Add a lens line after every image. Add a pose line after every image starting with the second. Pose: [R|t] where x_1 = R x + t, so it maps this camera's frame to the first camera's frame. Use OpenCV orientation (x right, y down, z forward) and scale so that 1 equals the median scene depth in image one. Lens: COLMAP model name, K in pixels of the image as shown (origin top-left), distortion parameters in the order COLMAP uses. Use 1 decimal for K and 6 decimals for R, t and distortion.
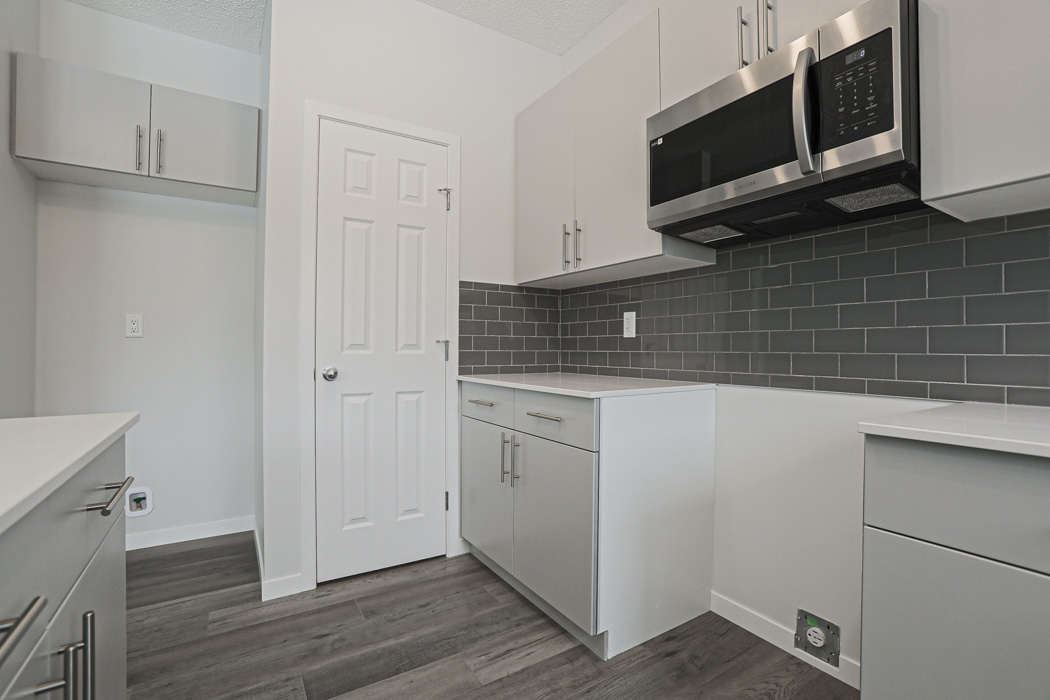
lens RADIAL K [[477.2, 0, 518.2], [0, 477.2, 345.2], [0, 0, 1]] dist [-0.074844, 0.029021]
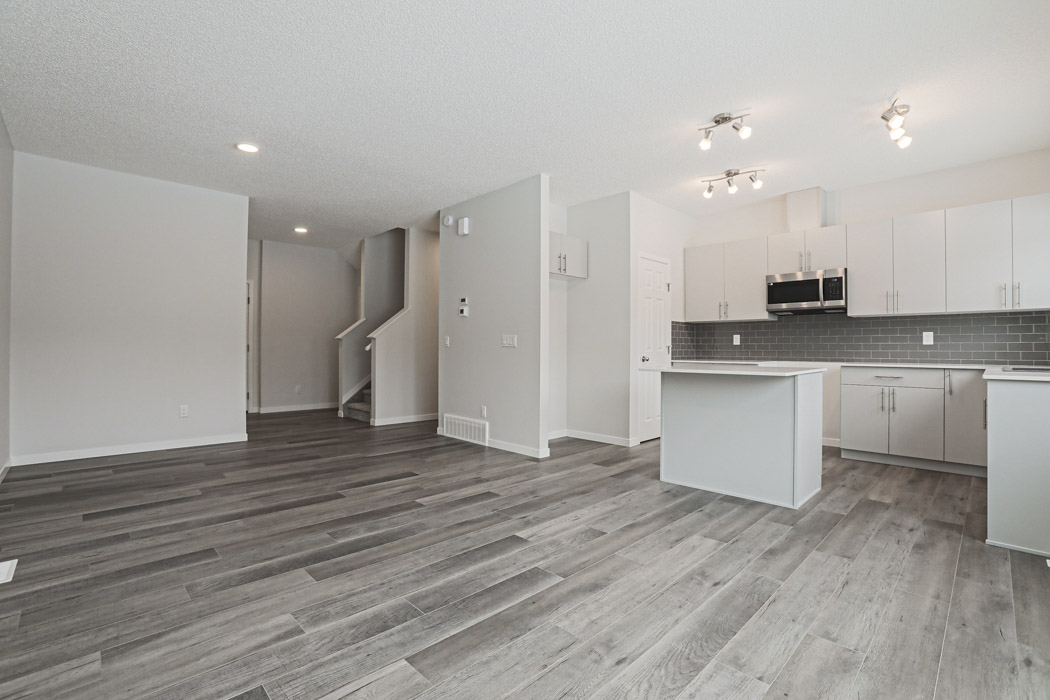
lens RADIAL K [[477.2, 0, 518.2], [0, 477.2, 345.2], [0, 0, 1]] dist [-0.074844, 0.029021]
pose [[0.978201, 0.001303, 0.207654, -1.600091], [-0.001302, 0.999999, -0.000141, -0.013405], [-0.207654, -0.000132, 0.978202, -1.373641]]
